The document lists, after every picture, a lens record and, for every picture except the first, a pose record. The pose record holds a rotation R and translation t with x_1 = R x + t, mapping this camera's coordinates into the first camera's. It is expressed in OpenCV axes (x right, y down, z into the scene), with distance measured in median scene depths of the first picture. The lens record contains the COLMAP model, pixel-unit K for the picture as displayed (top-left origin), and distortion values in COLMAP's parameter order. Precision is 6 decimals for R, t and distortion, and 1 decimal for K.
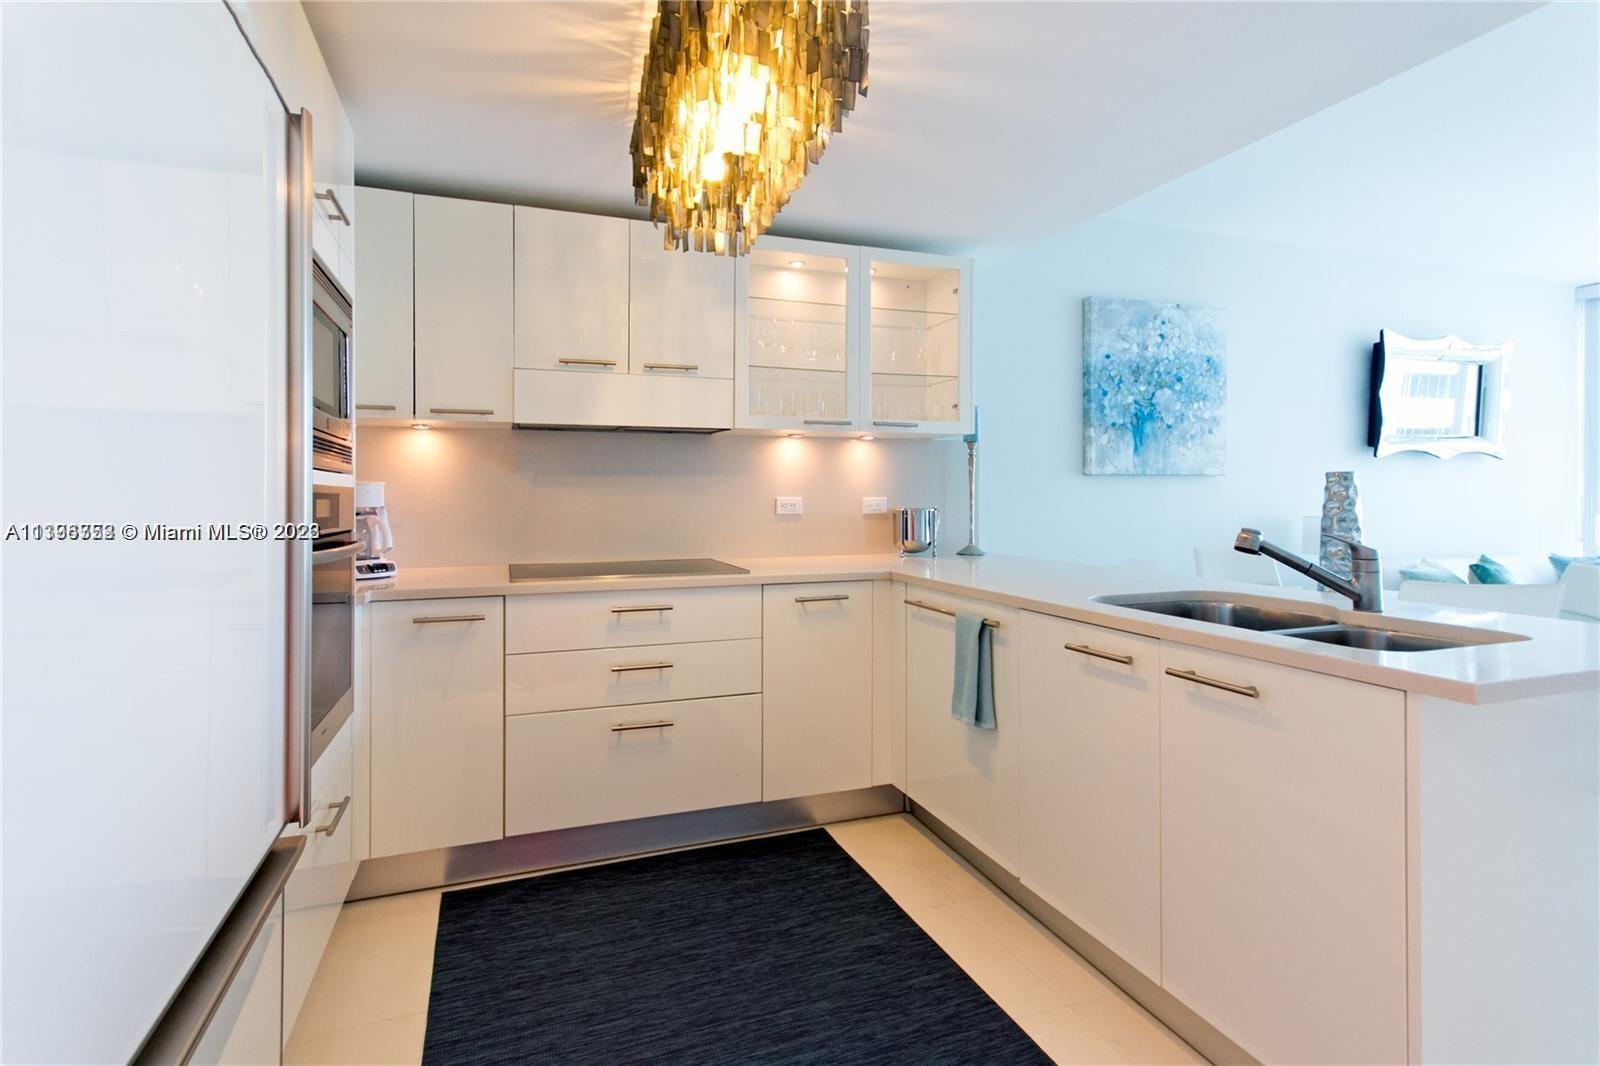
lens RADIAL K [[781.7, 0, 797.8], [0, 781.7, 490.7], [0, 0, 1]] dist [0.001496, 0.000133]
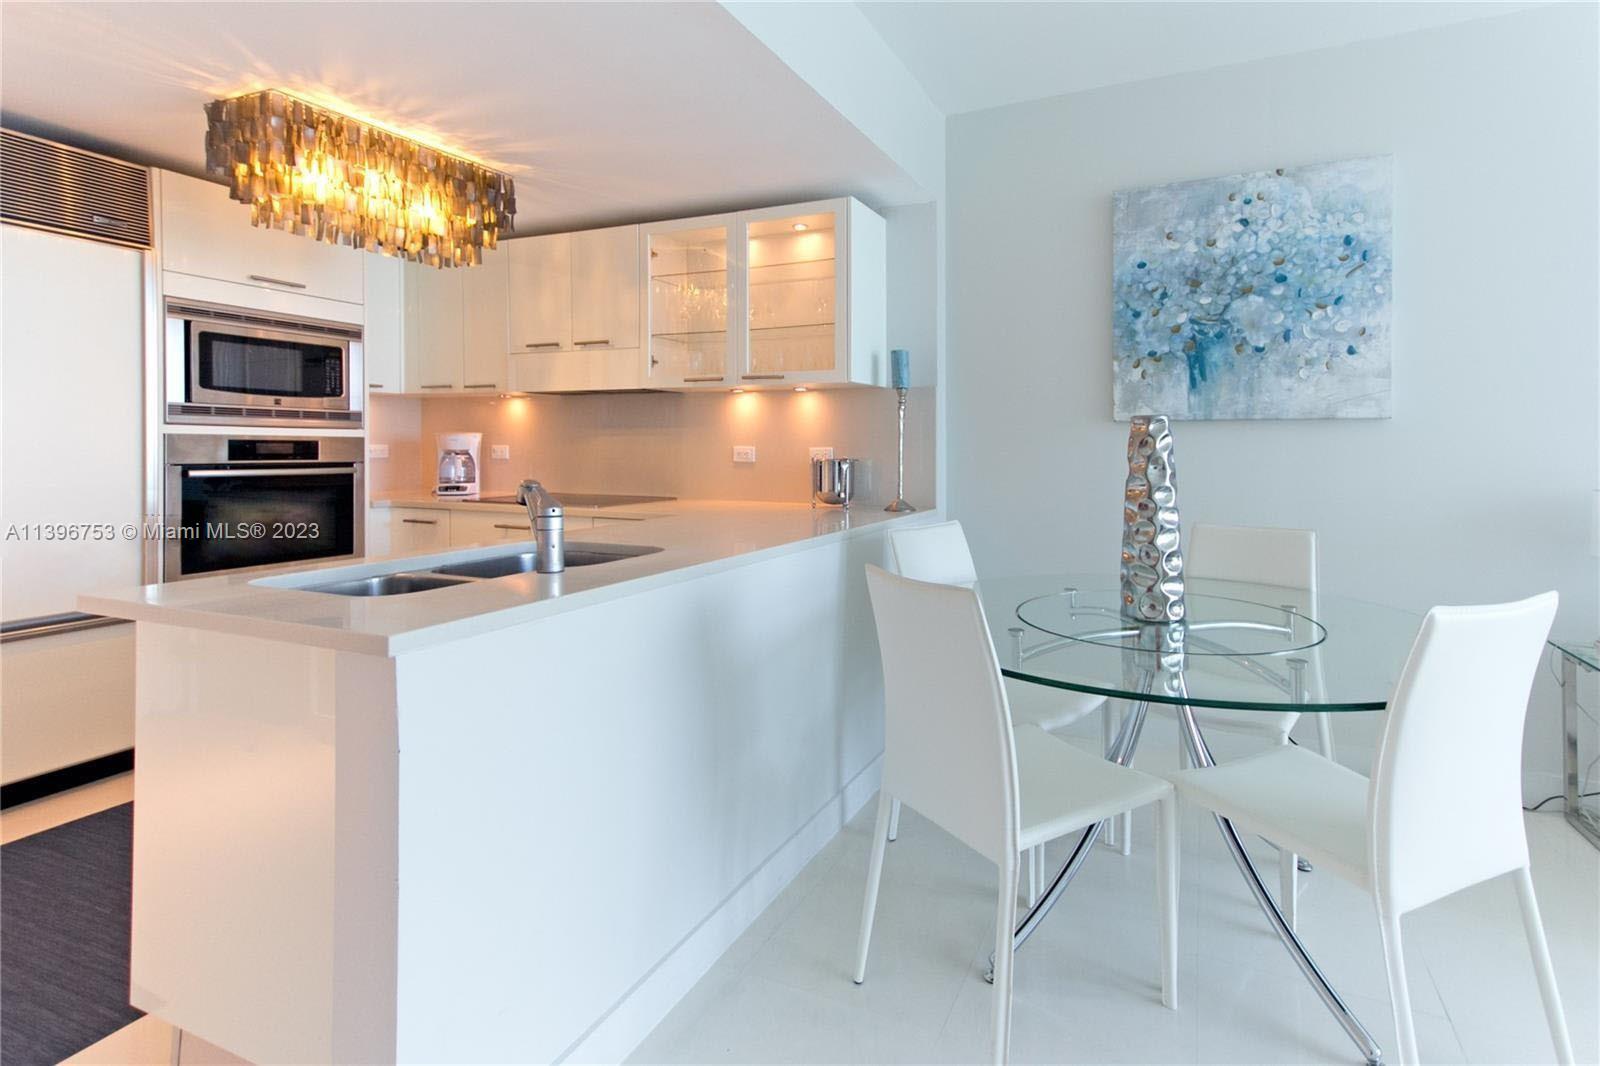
lens RADIAL K [[801.5, 0, 865.9], [0, 801.5, 442.9], [0, 0, 1]] dist [0.034656, -0.000333]
pose [[0.725178, 0.003086, -0.688554, 0.734321], [-0.004546, 0.999990, -0.000305, 0.002248], [0.688546, 0.003351, 0.725185, 0.246346]]
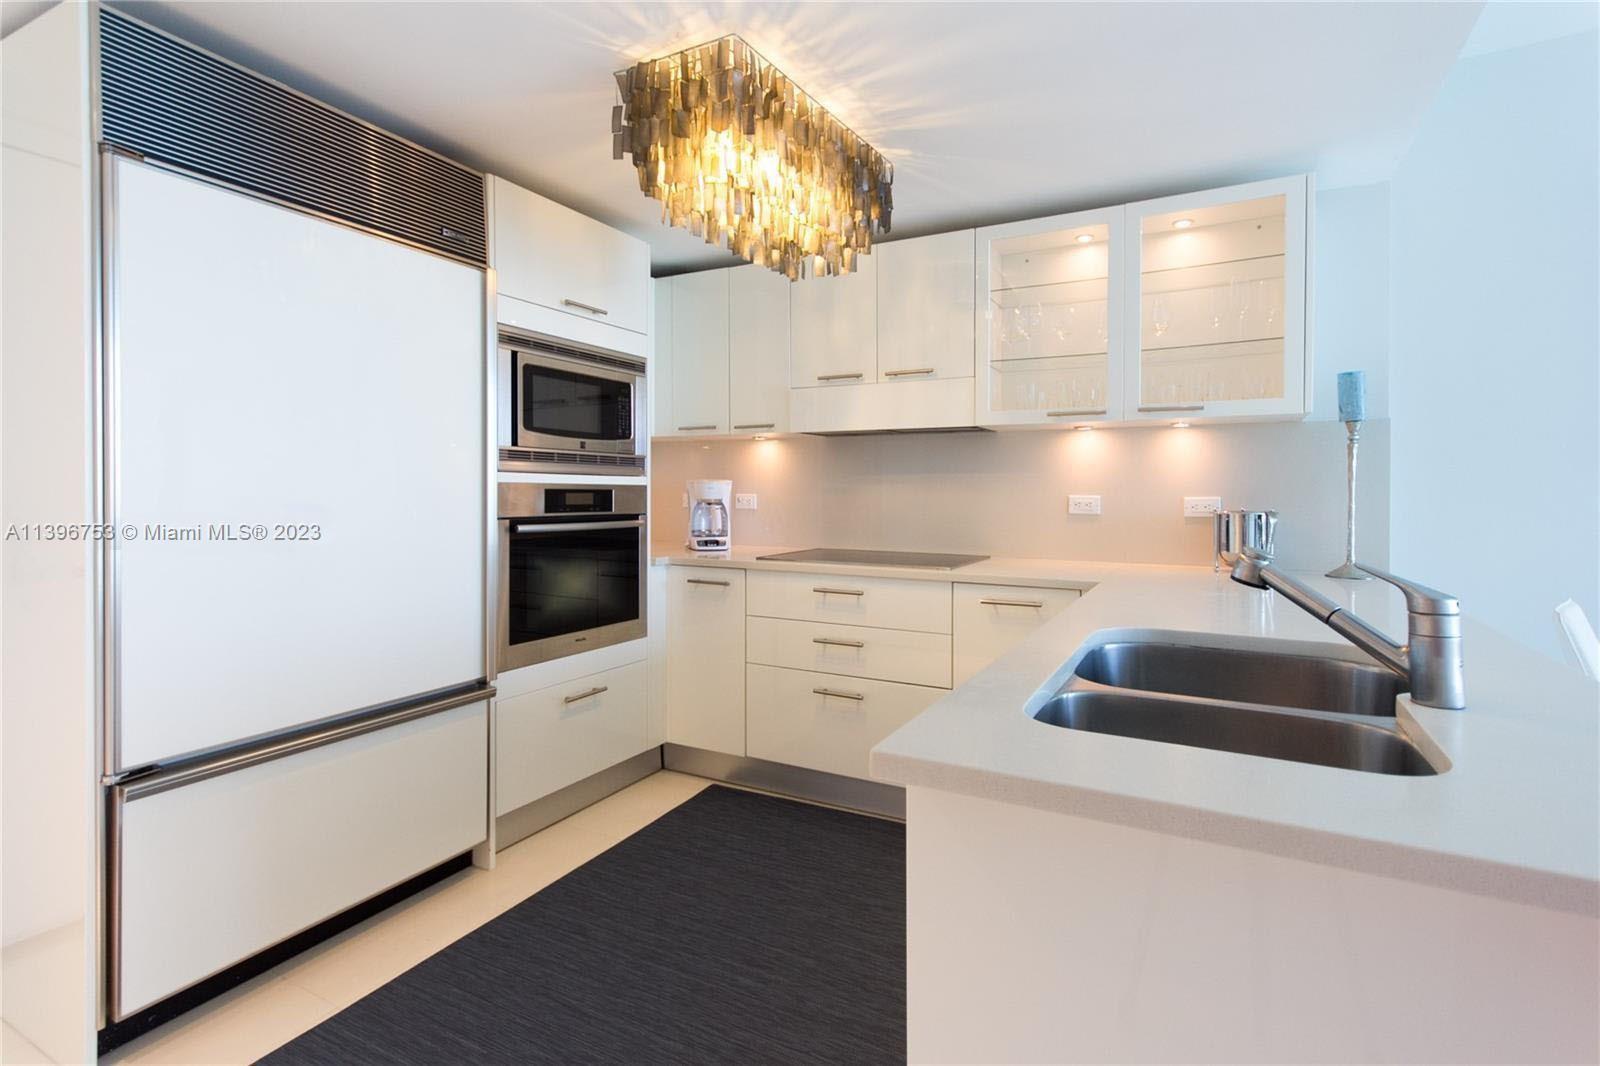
lens RADIAL K [[781.7, 0, 797.8], [0, 781.7, 490.7], [0, 0, 1]] dist [0.001496, 0.000133]
pose [[0.658463, 0.003936, -0.752603, 0.374342], [-0.002360, 0.999992, 0.003165, 0.000523], [0.752610, -0.000308, 0.658467, 0.123391]]
